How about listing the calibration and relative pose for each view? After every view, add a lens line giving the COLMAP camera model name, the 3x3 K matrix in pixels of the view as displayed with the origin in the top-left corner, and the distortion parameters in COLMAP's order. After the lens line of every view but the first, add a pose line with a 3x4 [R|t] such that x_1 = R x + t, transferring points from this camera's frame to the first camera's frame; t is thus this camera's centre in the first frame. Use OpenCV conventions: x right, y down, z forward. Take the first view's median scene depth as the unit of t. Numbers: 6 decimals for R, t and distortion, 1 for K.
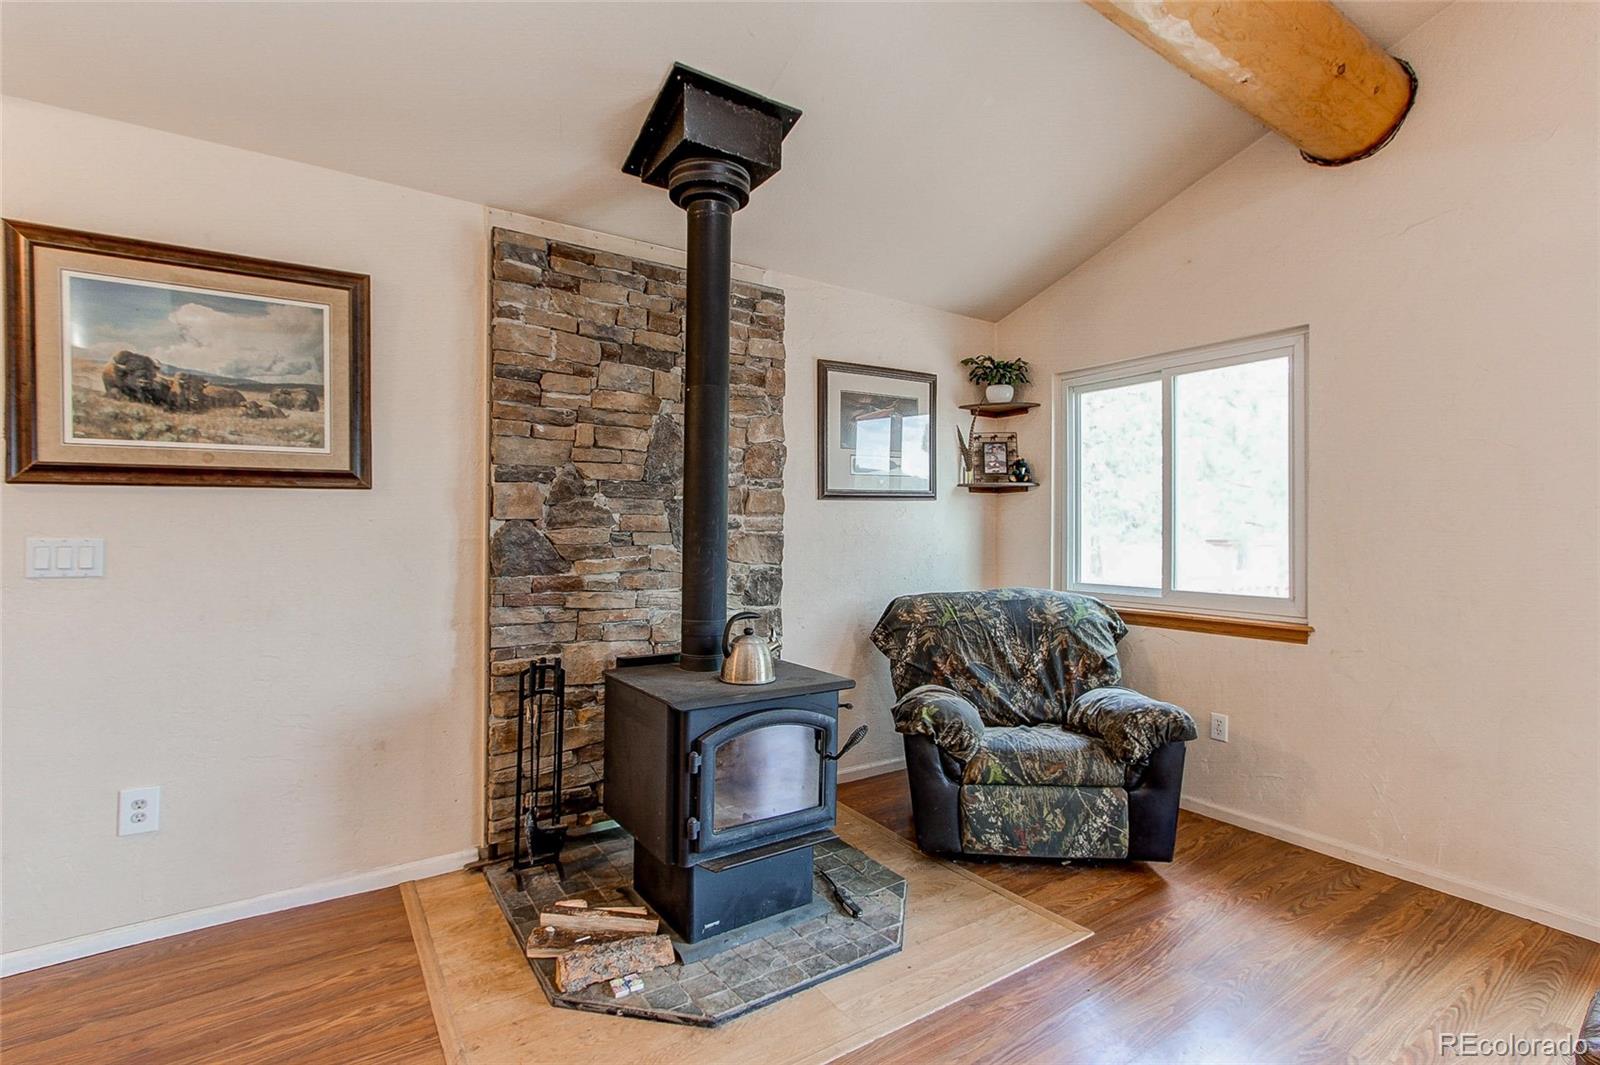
lens RADIAL K [[756.5, 0, 796.0], [0, 756.5, 518.3], [0, 0, 1]] dist [0.000543, 0.003588]
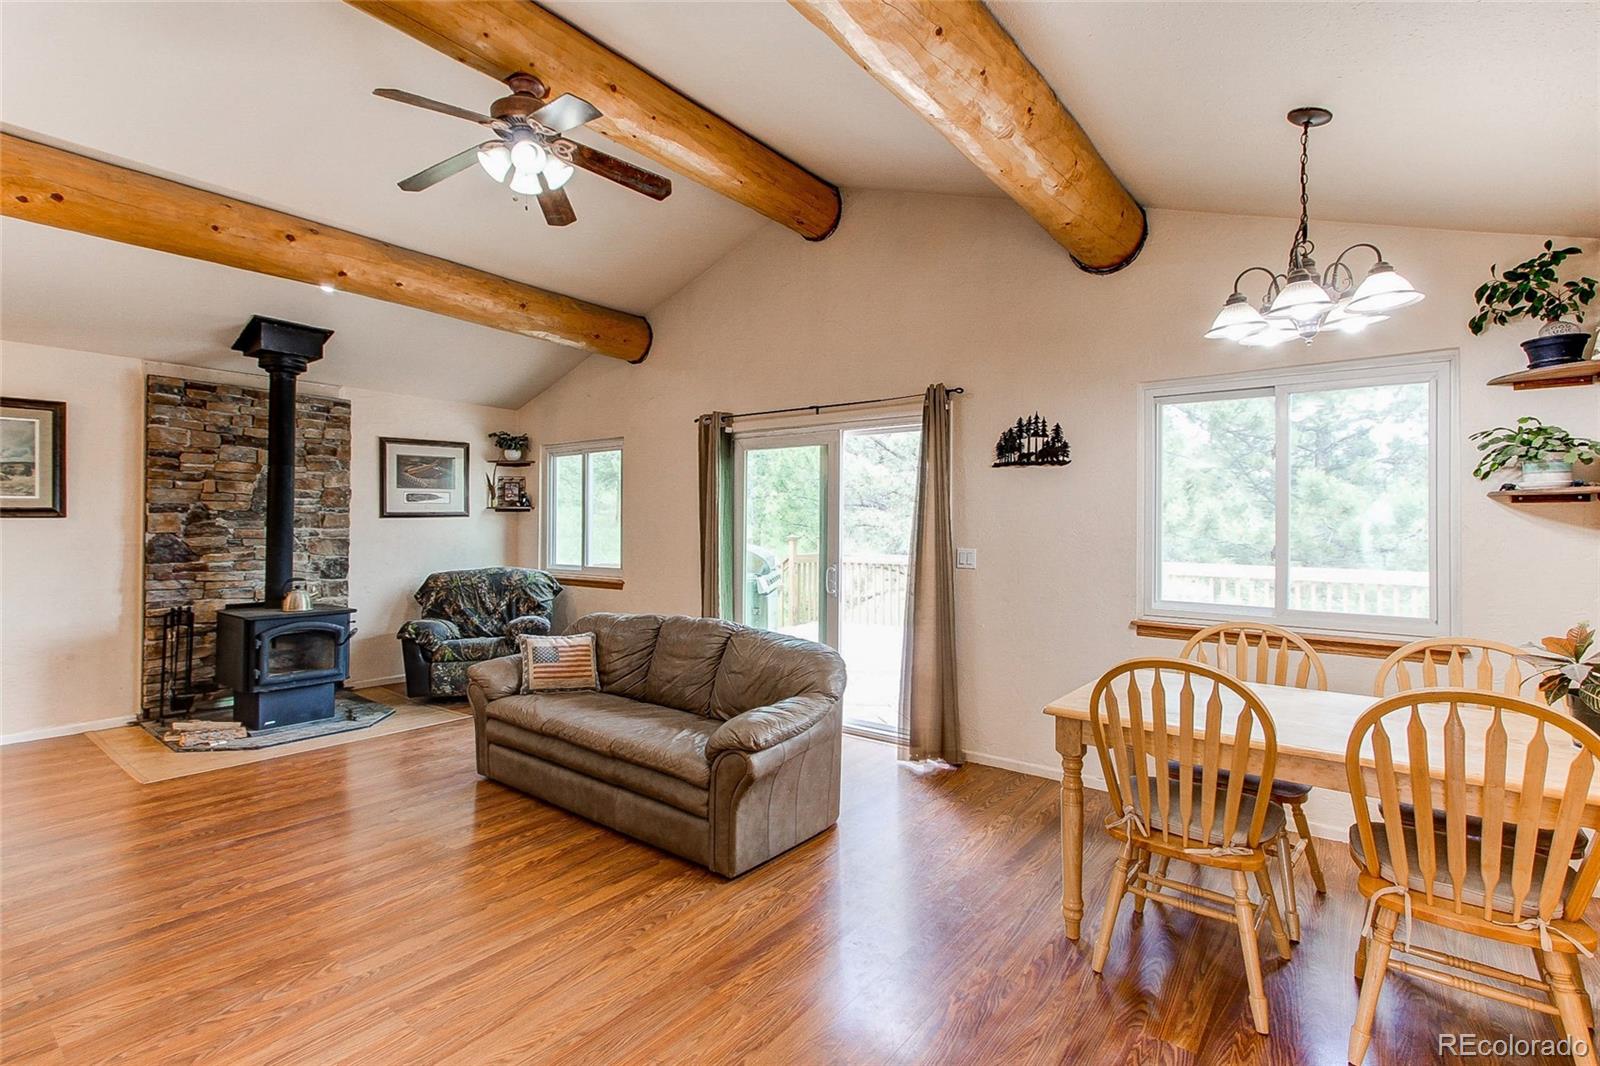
lens RADIAL K [[756.5, 0, 797.0], [0, 756.5, 511.5], [0, 0, 1]] dist [0.000543, 0.003588]
pose [[0.949980, 0.002568, 0.312300, 0.515593], [-0.001464, 0.999992, -0.003768, -0.045443], [-0.312307, 0.003123, 0.949976, -1.224730]]
